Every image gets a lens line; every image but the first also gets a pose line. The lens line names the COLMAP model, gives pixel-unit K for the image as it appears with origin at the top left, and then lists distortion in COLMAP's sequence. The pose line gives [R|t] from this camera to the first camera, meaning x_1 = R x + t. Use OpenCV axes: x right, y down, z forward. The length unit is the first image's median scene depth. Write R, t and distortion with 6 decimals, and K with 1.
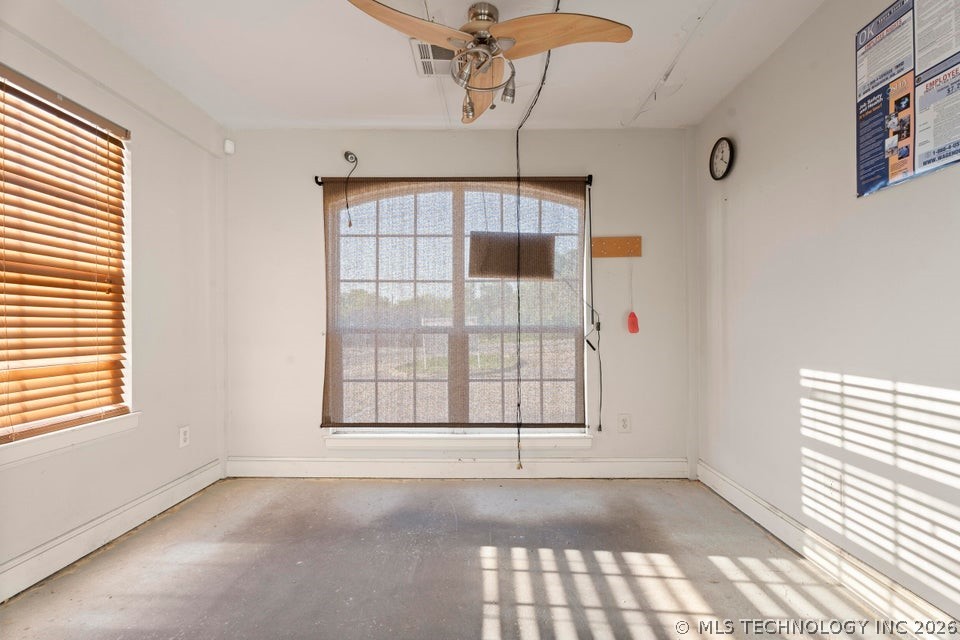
lens RADIAL K [[427.0, 0, 480.6], [0, 427.0, 322.2], [0, 0, 1]] dist [0.001159, 0.000003]
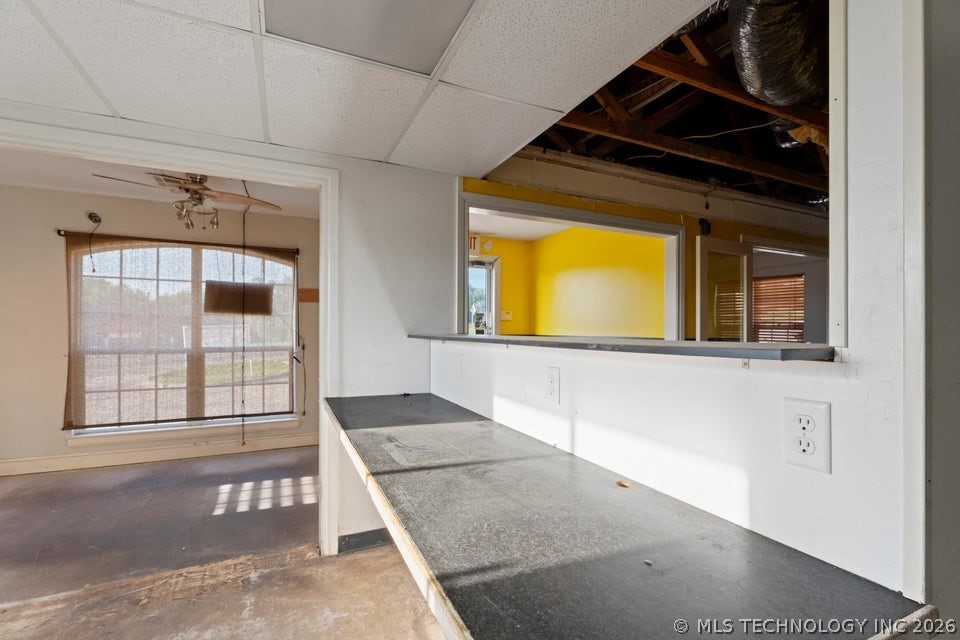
lens RADIAL K [[427.0, 0, 480.2], [0, 427.0, 326.6], [0, 0, 1]] dist [0.001159, 0.000003]
pose [[0.898346, 0.009212, 0.439191, 0.171395], [-0.014352, 0.999862, 0.008385, -0.085205], [-0.439053, -0.013836, 0.898355, -0.652115]]
